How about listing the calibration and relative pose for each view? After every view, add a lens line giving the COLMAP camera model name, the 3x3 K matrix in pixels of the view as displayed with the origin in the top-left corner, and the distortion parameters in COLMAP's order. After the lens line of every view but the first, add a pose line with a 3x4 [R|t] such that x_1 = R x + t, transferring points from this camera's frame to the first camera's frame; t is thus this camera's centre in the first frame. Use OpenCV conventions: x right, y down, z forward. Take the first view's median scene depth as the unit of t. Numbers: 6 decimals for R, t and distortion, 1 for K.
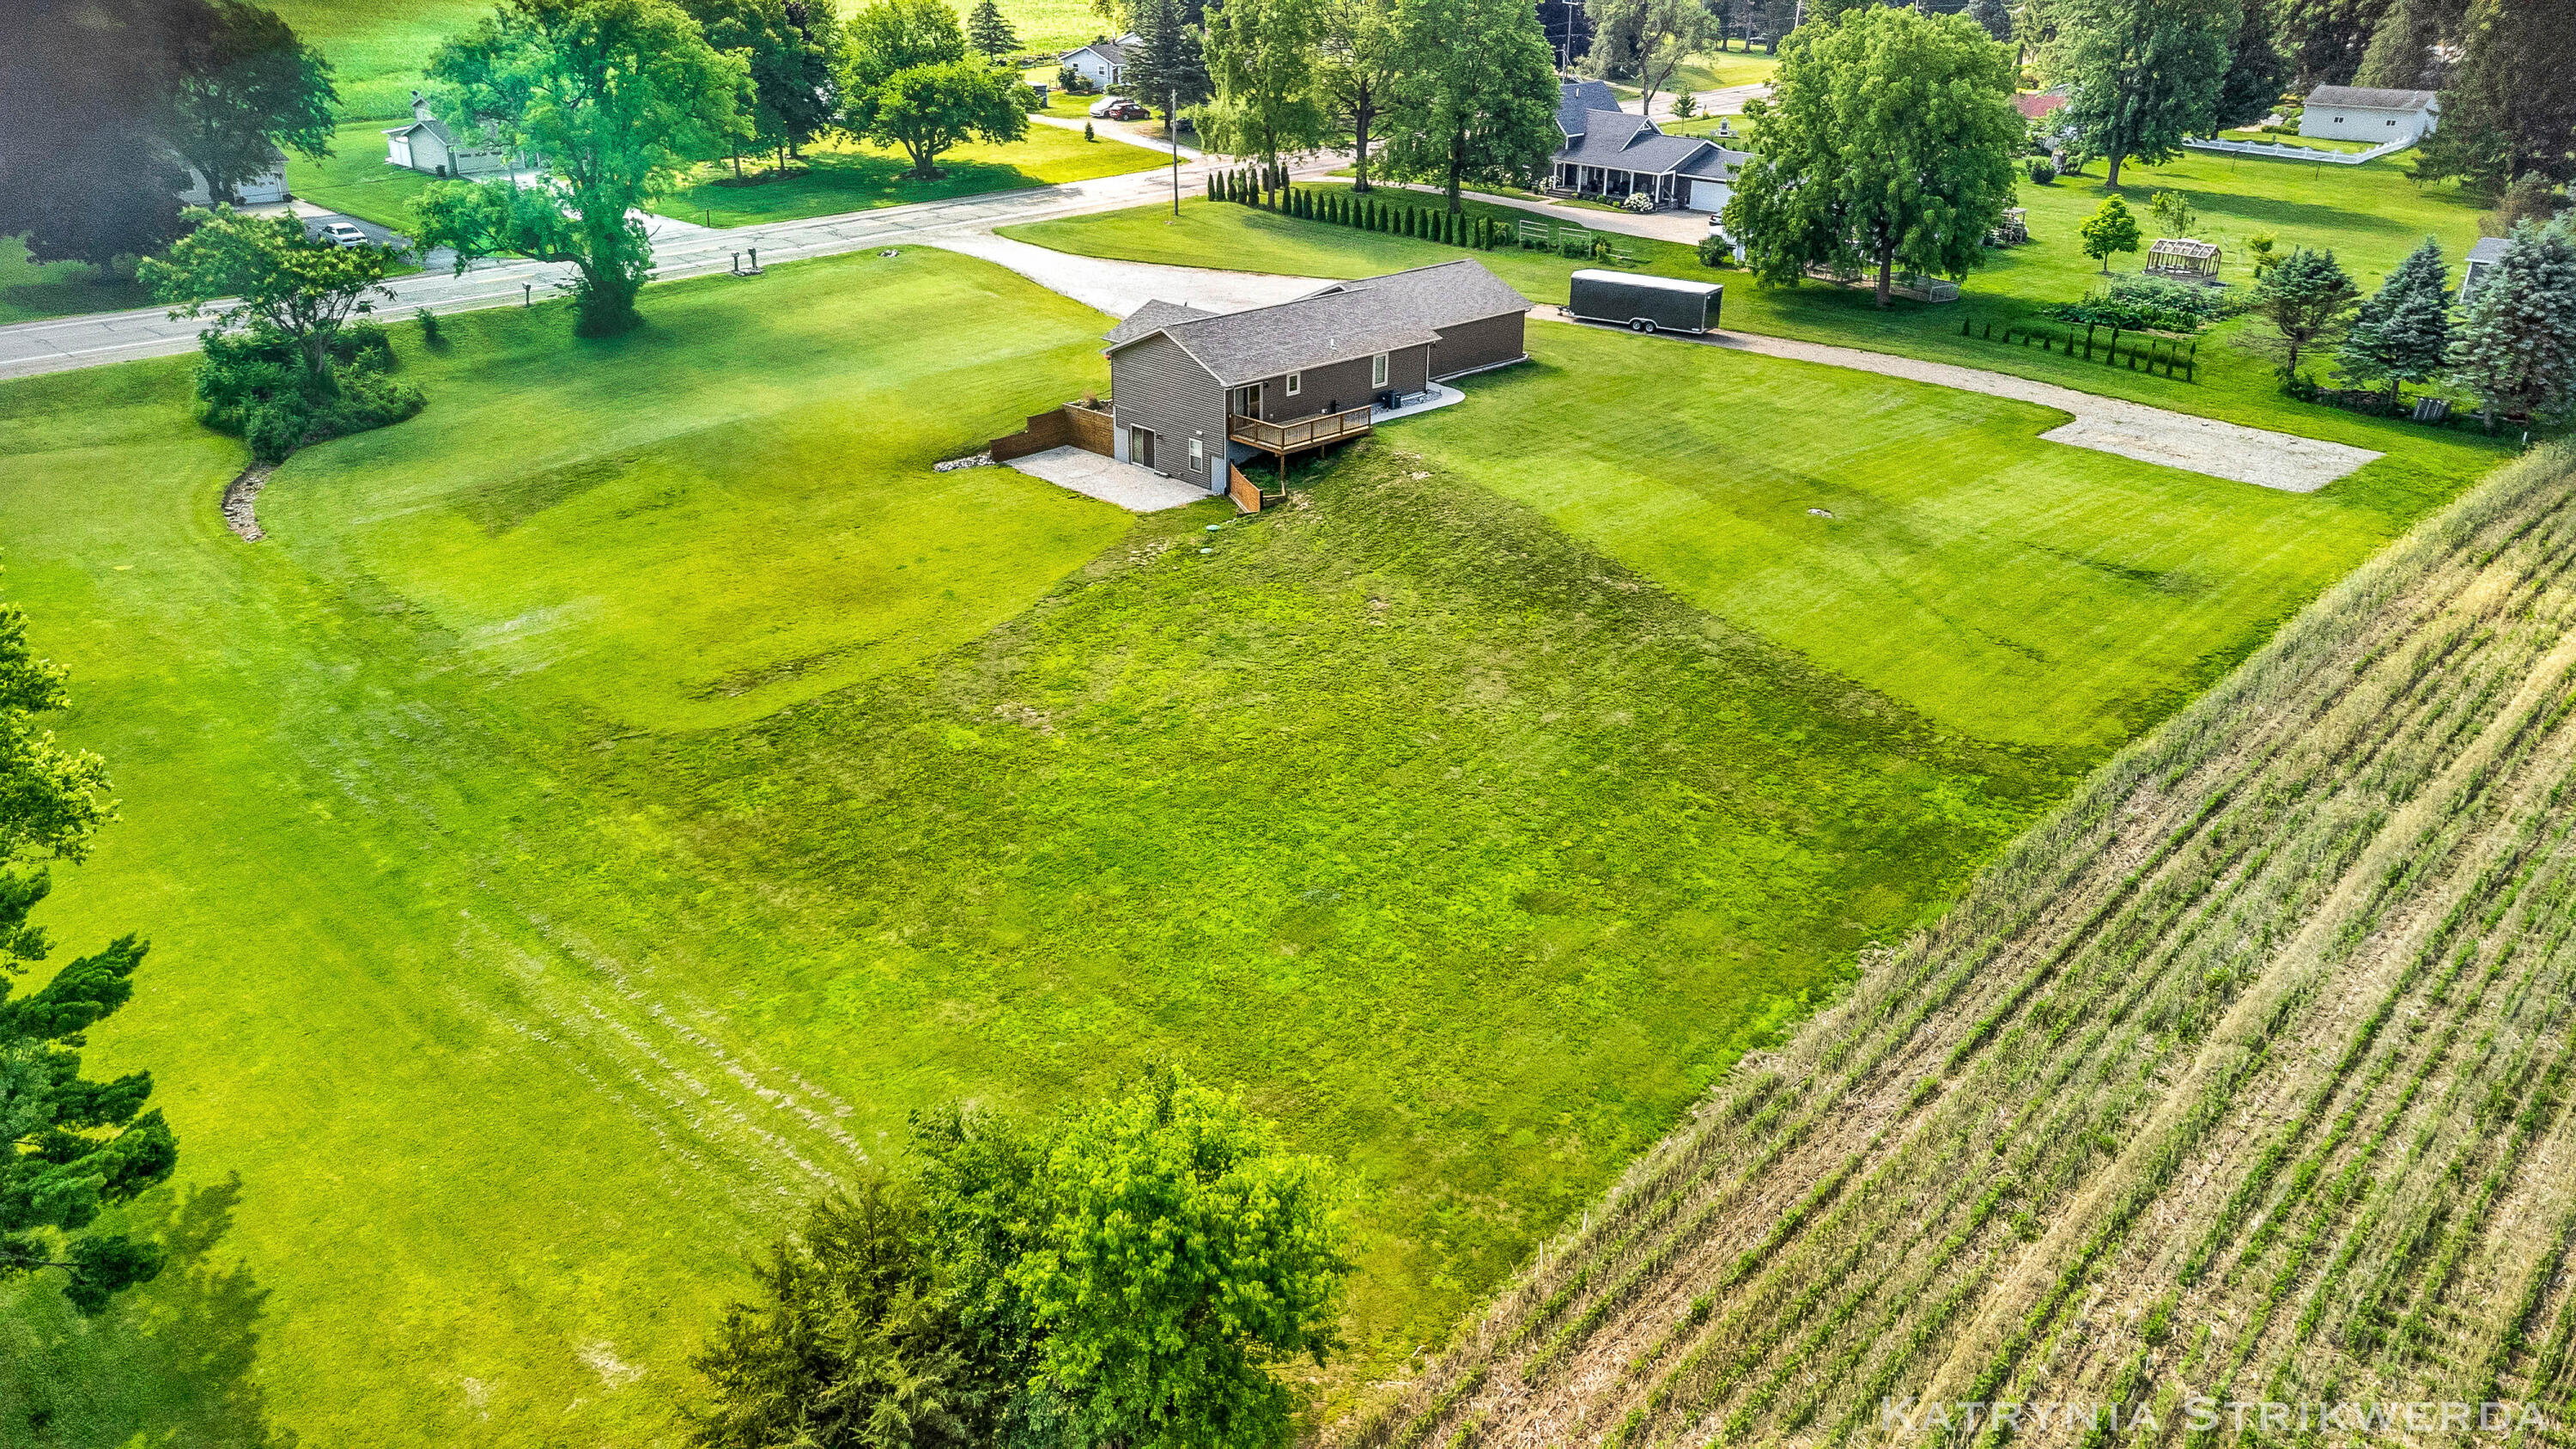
lens RADIAL K [[1991.5, 0, 1288.0], [0, 1991.5, 724.5], [0, 0, 1]] dist [0.034628, 0.004922]
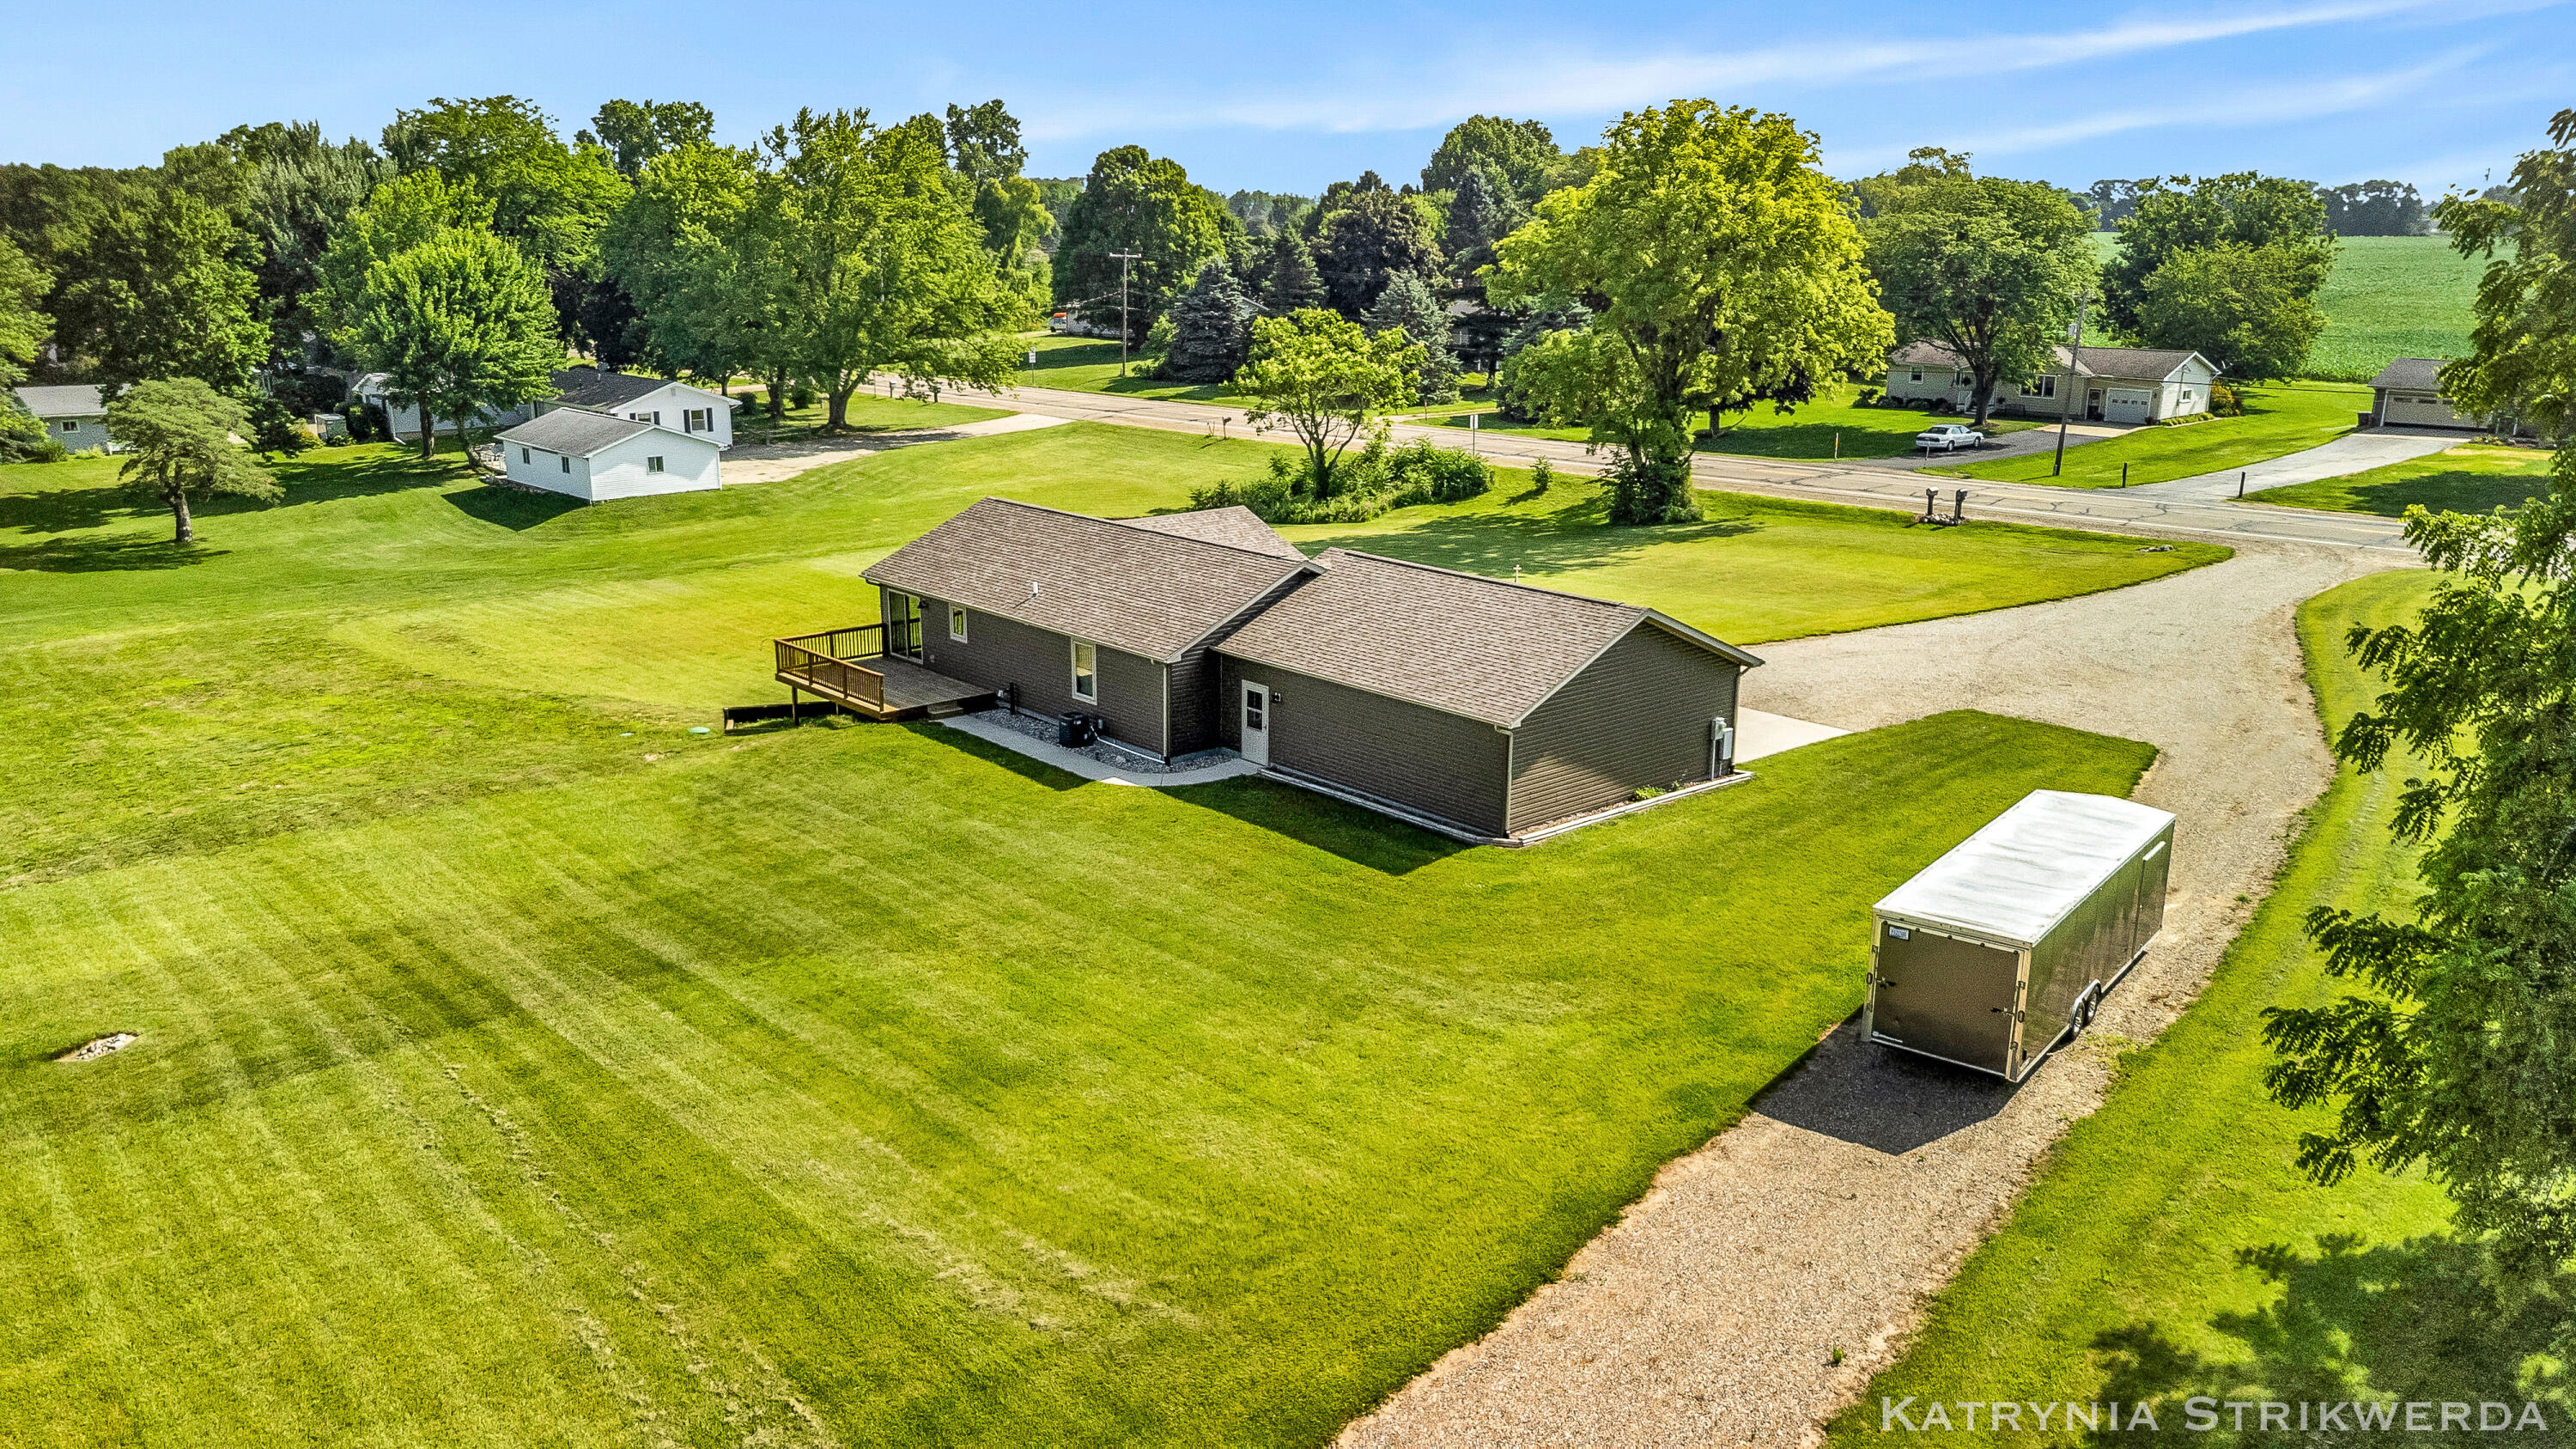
lens RADIAL K [[1991.5, 0, 1288.0], [0, 1991.5, 724.5], [0, 0, 1]] dist [0.034628, 0.004922]
pose [[-0.042333, 0.249946, -0.967334, 0.472481], [-0.408738, 0.879139, 0.245045, -0.268873], [0.911670, 0.405759, 0.064946, 0.870284]]
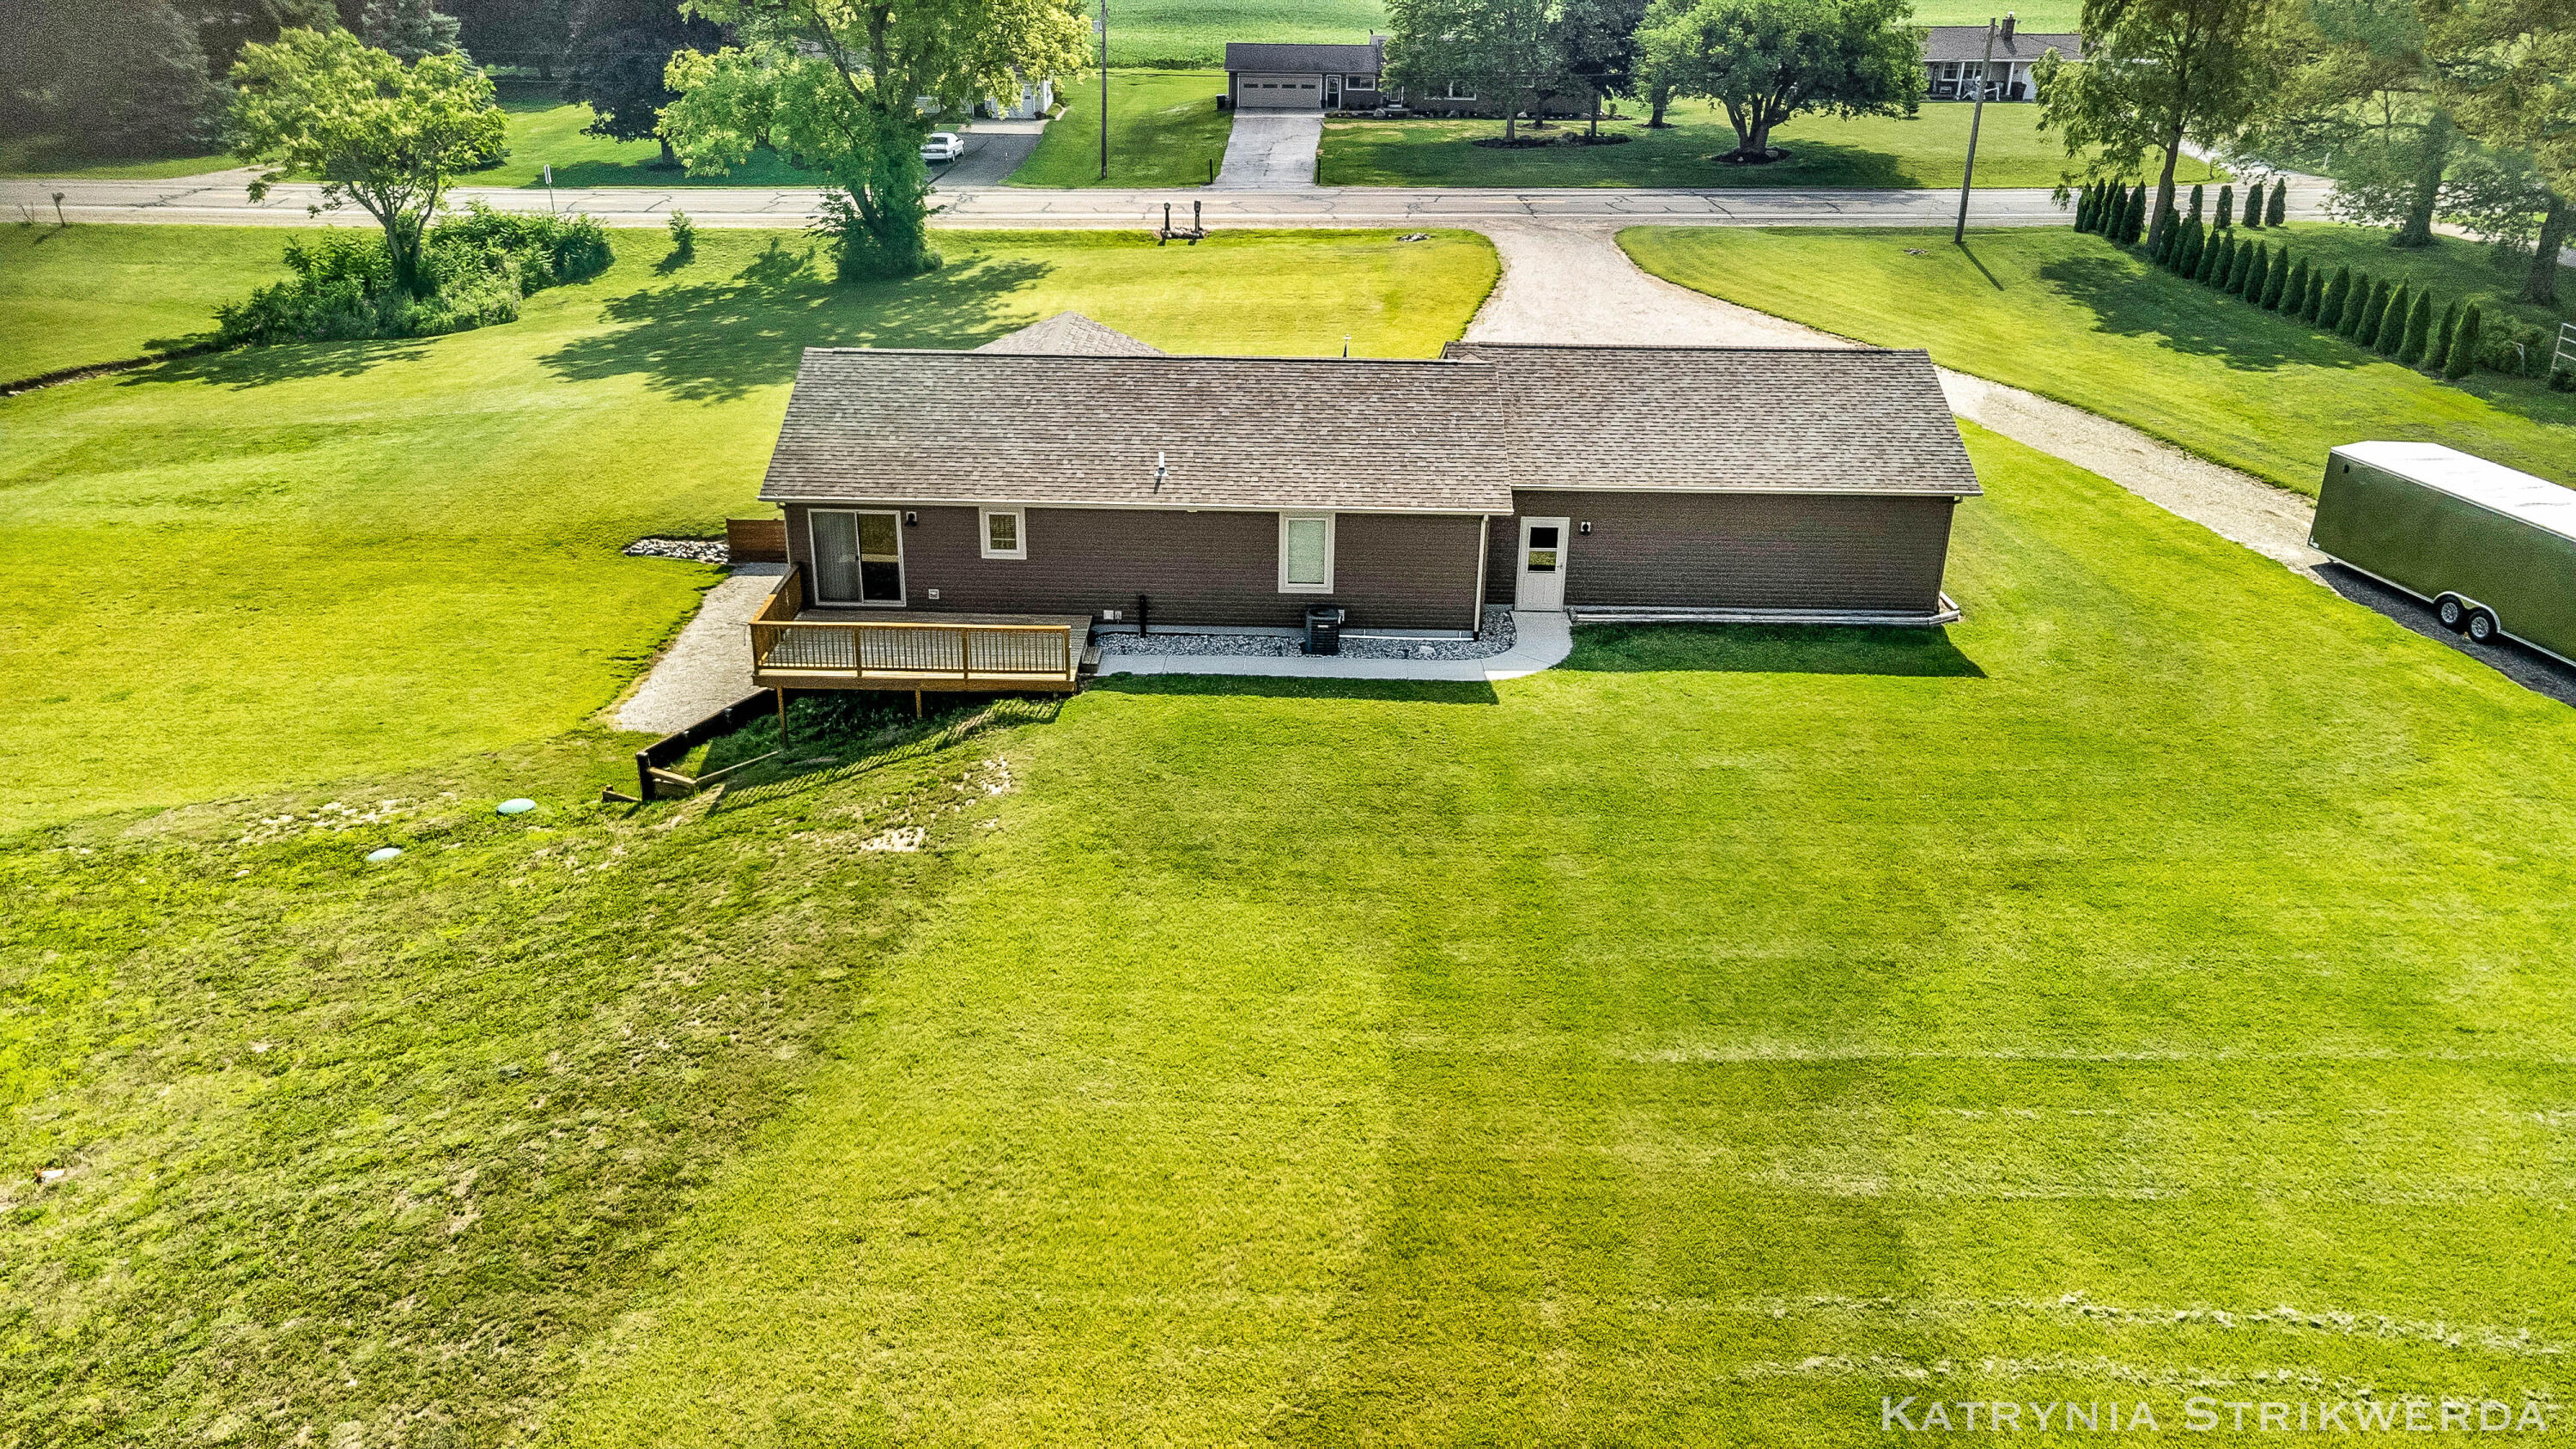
lens RADIAL K [[1991.5, 0, 1288.0], [0, 1991.5, 724.5], [0, 0, 1]] dist [0.034628, 0.004922]
pose [[0.712129, 0.273450, -0.646604, 0.263795], [-0.289706, 0.953411, 0.084136, -0.151267], [0.639486, 0.127409, 0.758172, 0.598126]]
